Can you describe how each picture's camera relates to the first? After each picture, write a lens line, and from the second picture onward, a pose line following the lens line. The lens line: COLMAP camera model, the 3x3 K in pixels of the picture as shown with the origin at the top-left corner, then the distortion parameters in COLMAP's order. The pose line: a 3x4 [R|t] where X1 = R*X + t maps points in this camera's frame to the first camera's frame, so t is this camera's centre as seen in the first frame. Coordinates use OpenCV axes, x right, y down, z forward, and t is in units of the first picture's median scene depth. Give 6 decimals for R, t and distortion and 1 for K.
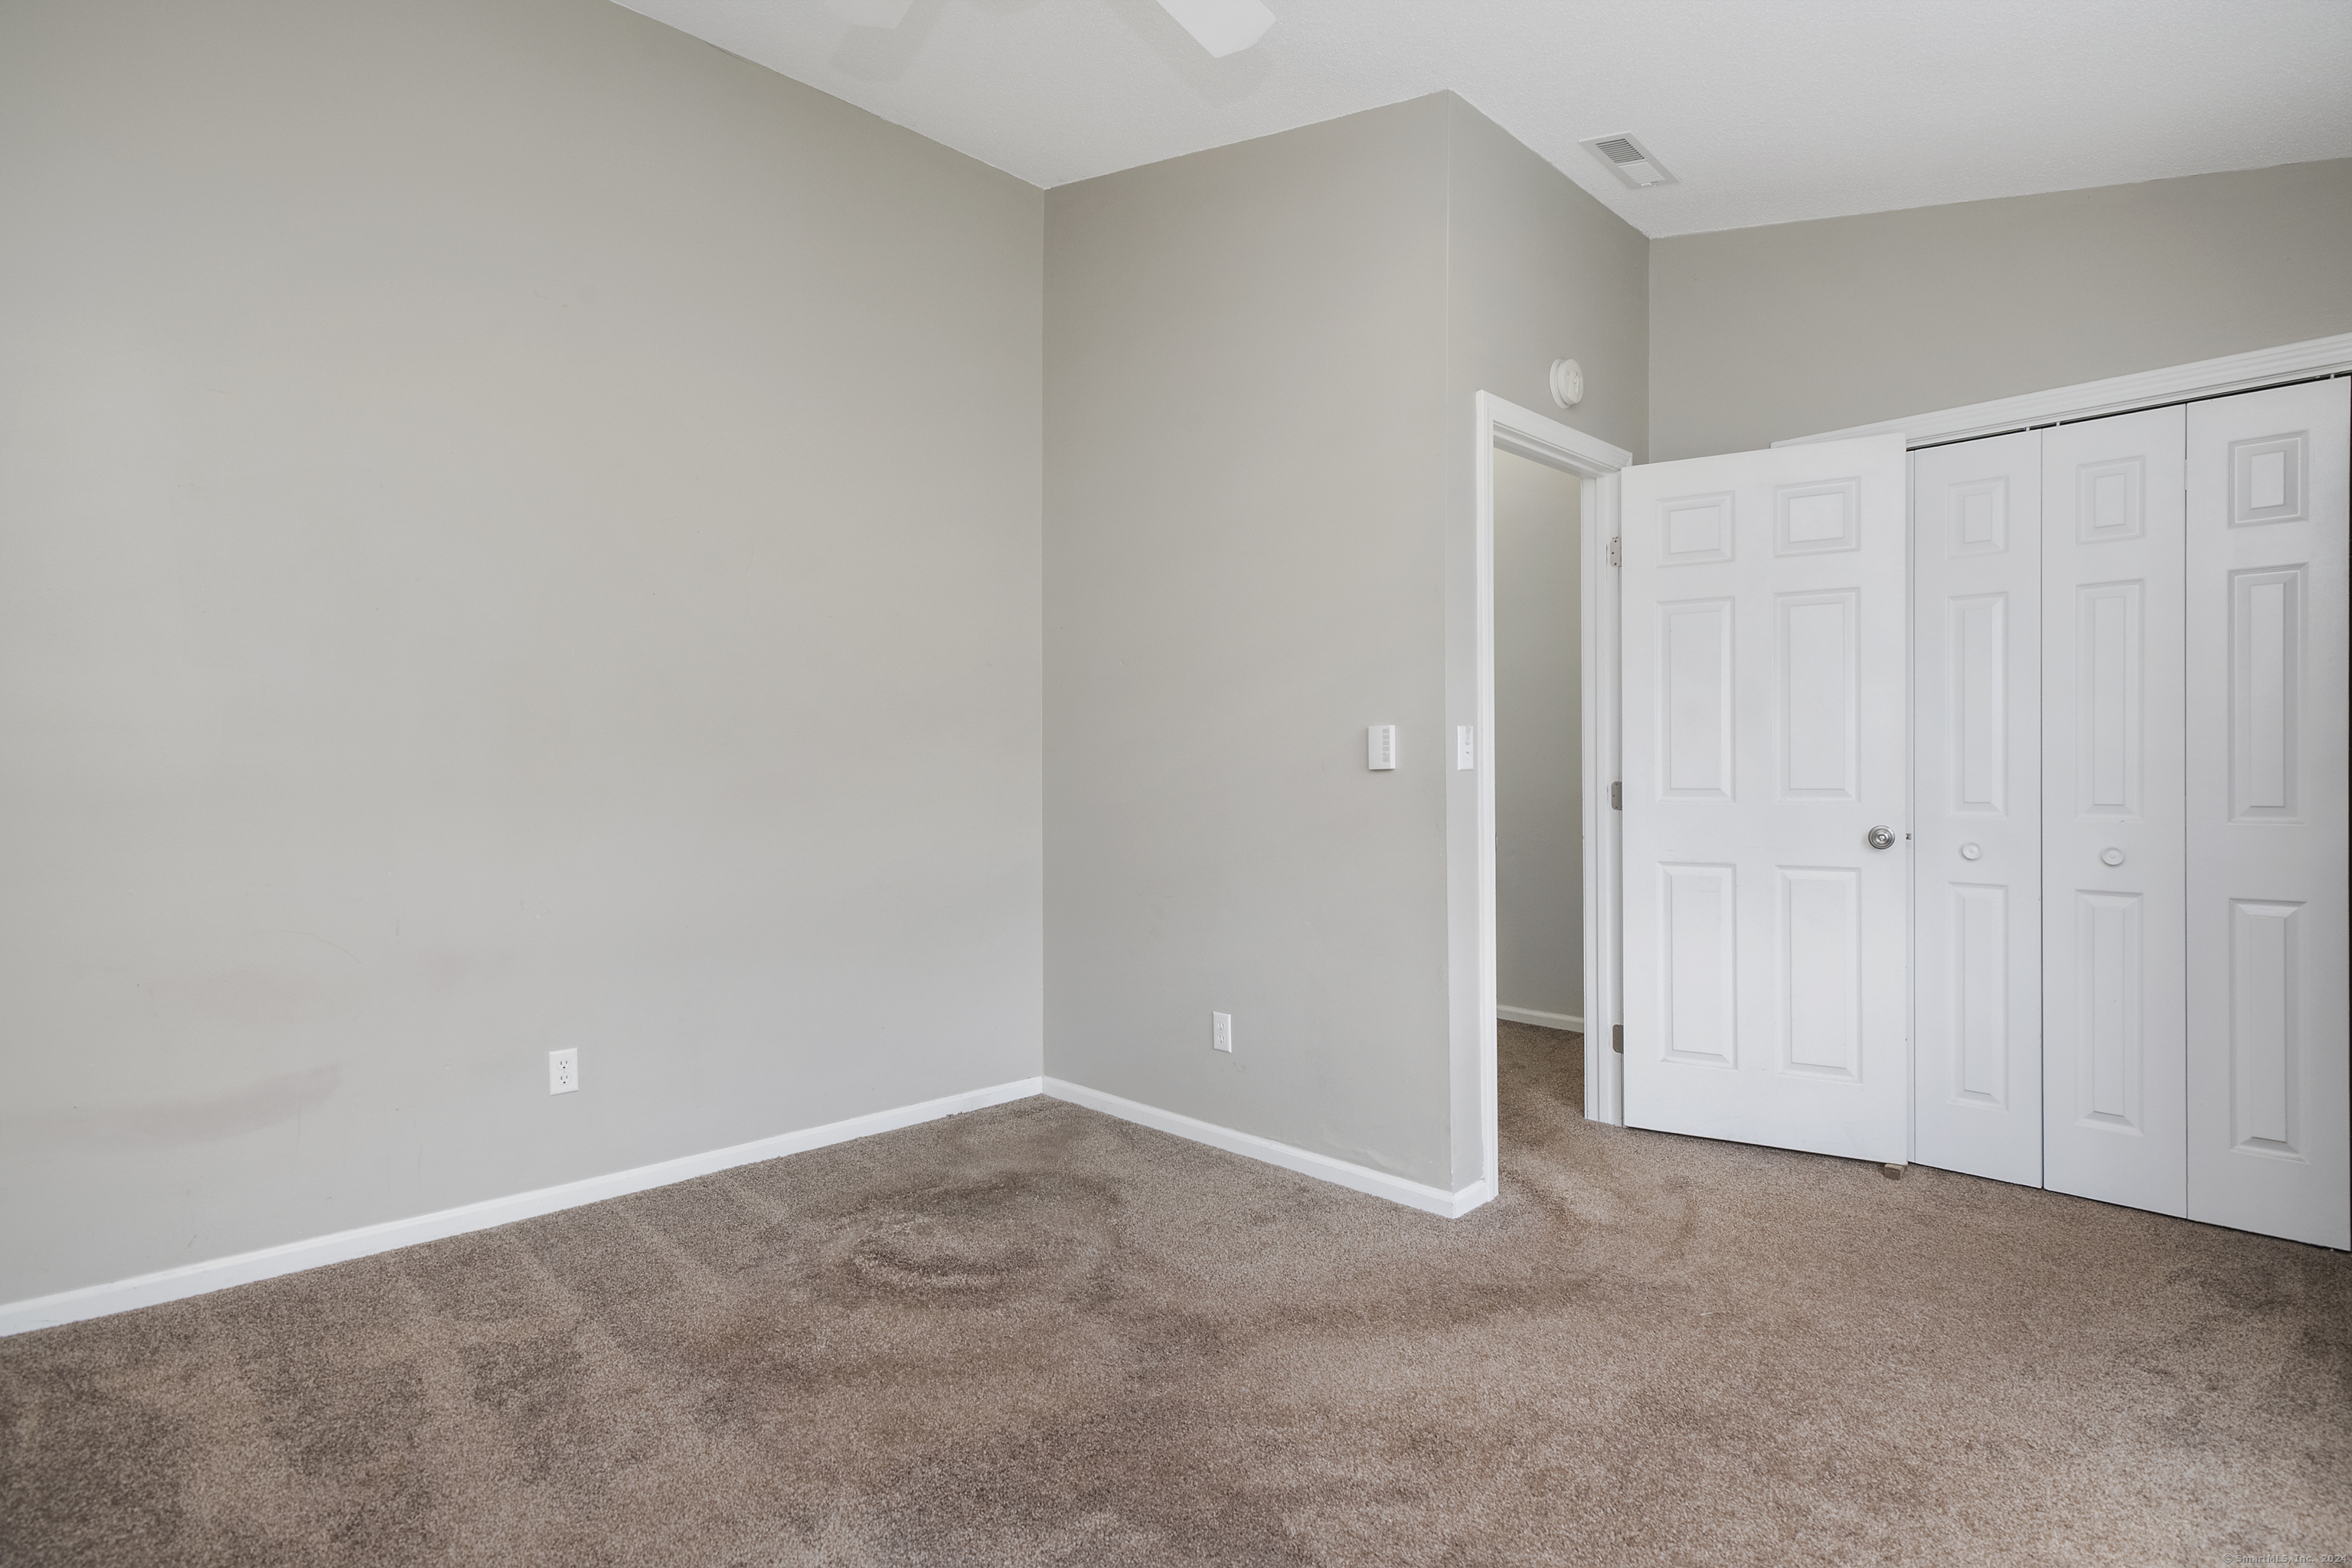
lens RADIAL K [[1191.4, 0, 1176.0], [0, 1191.4, 784.0], [0, 0, 1]] dist [-0.000924, -0.000390]
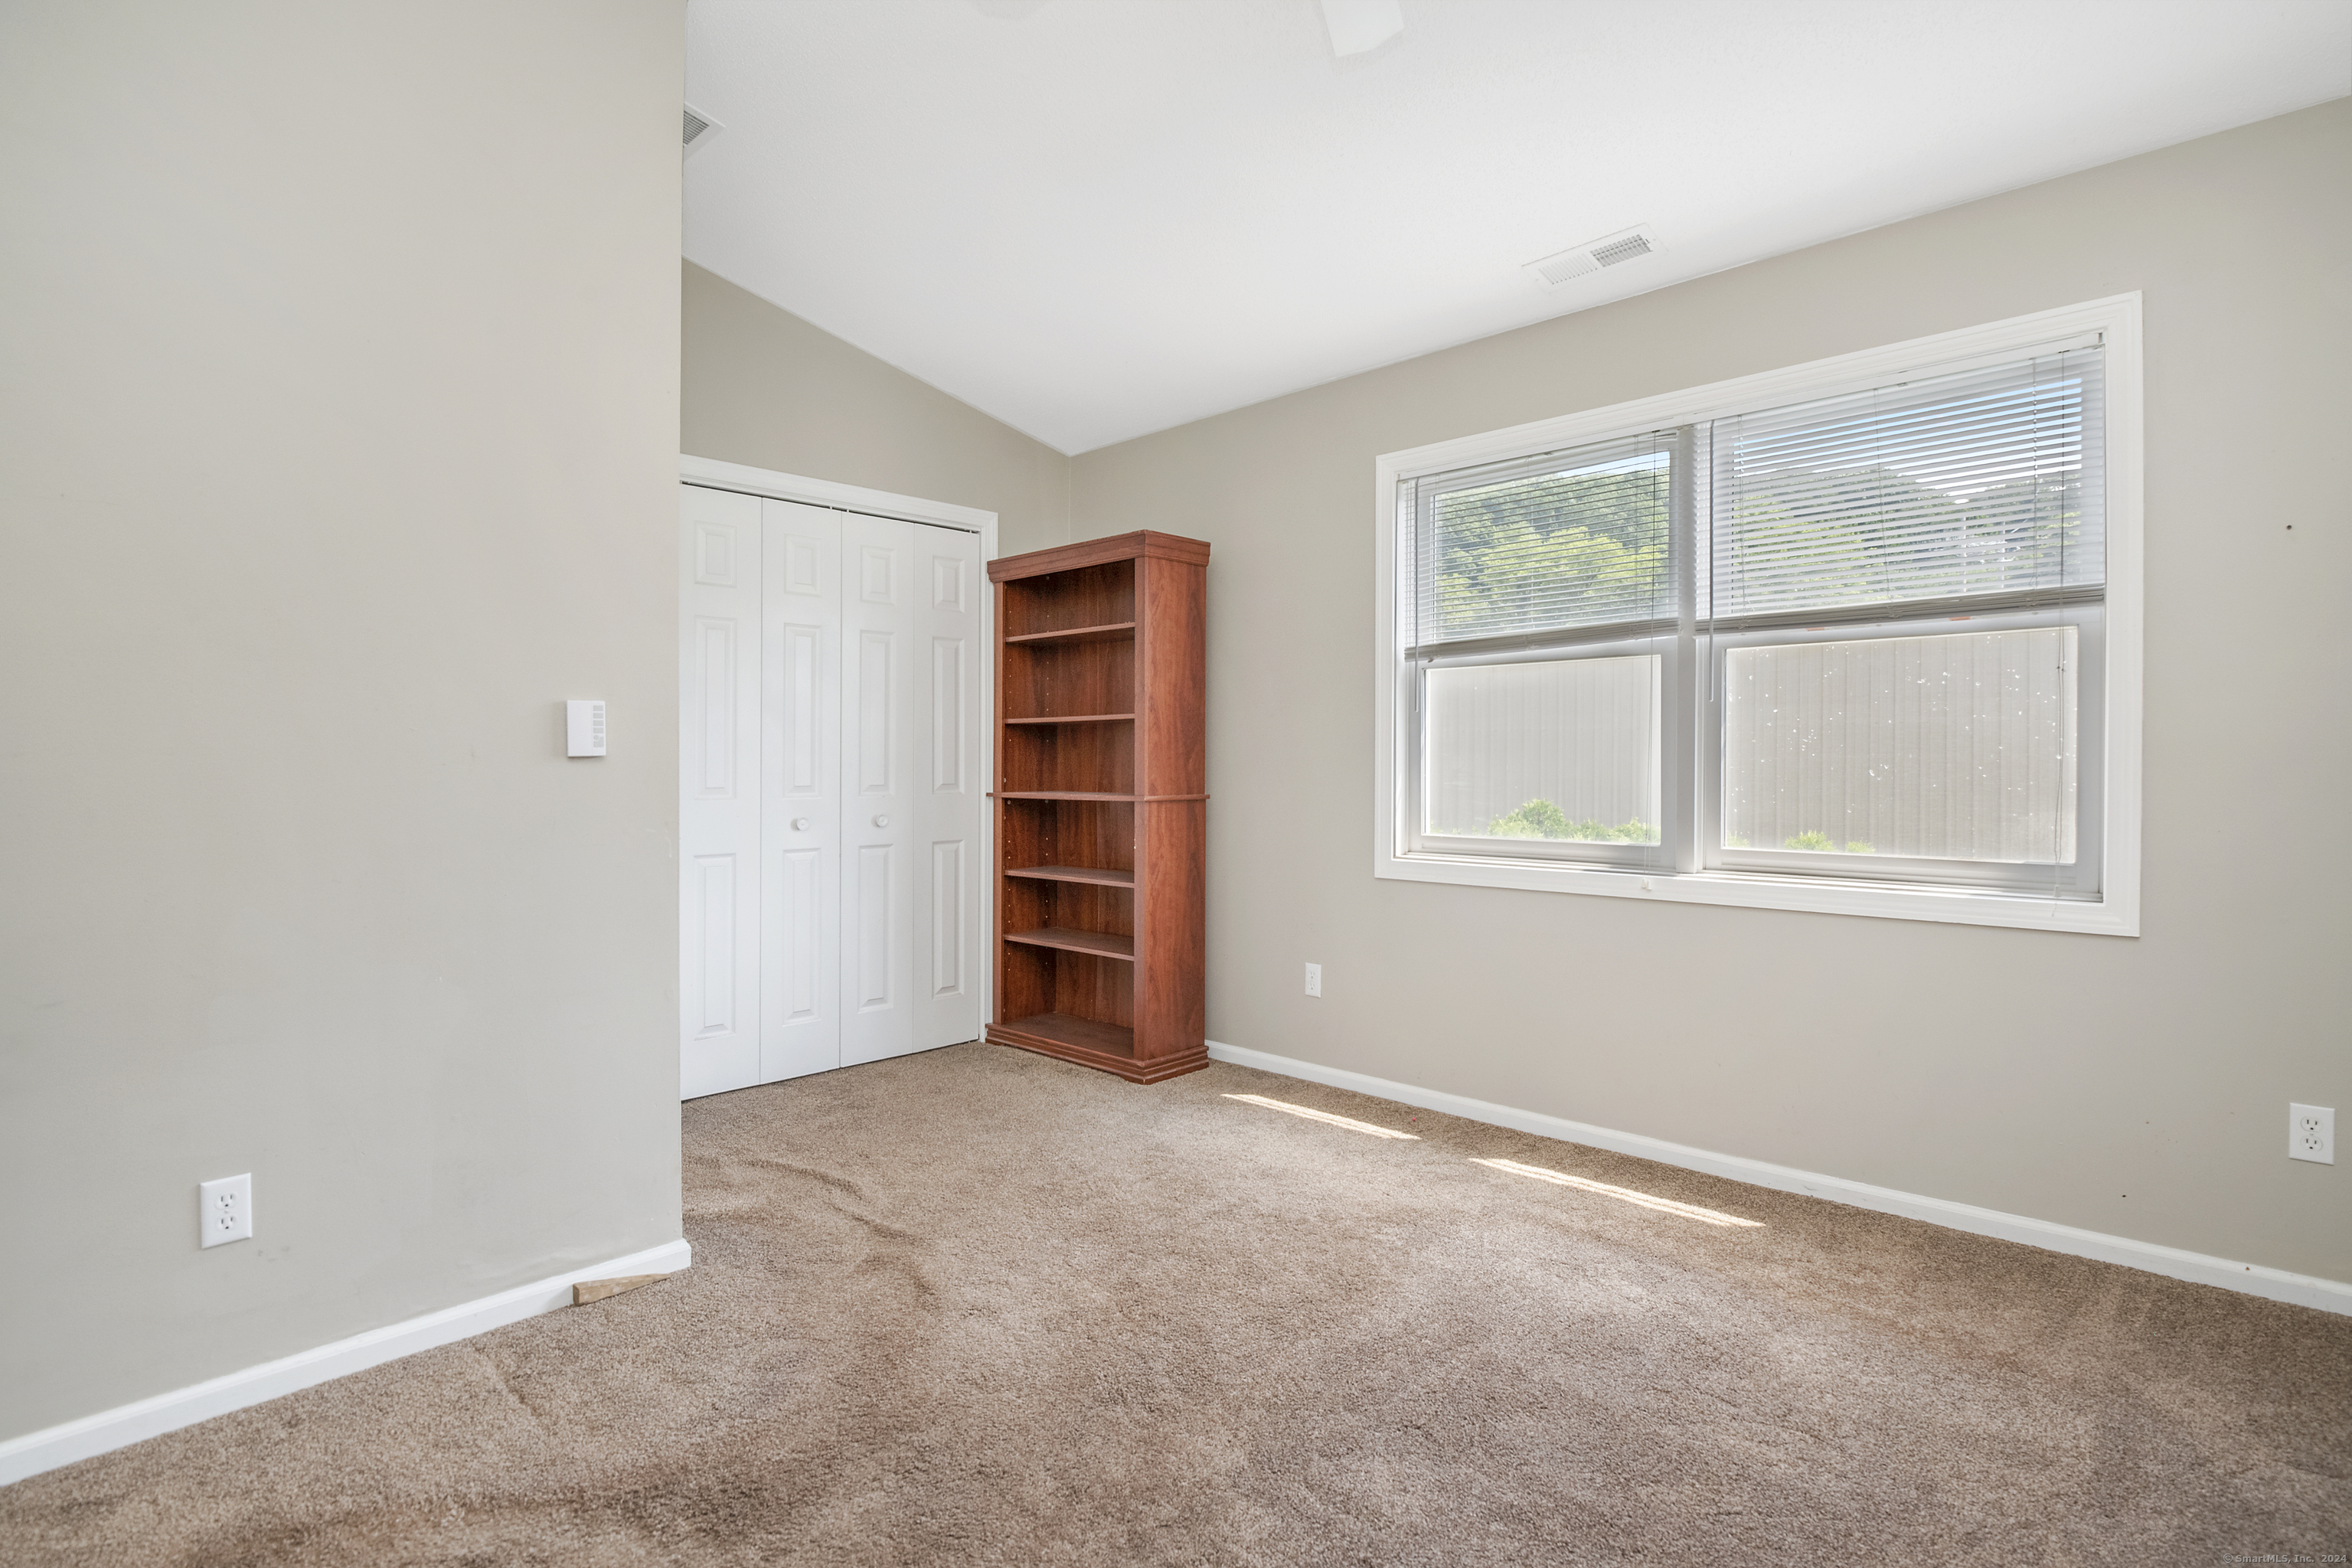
lens RADIAL K [[1158.2, 0, 1215.1], [0, 1158.2, 781.2], [0, 0, 1]] dist [-0.000129, -0.000096]
pose [[-0.053394, -0.011916, 0.998502, -0.624860], [0.006955, 0.999900, 0.012304, -0.002534], [-0.998549, 0.007601, -0.053306, 0.636353]]
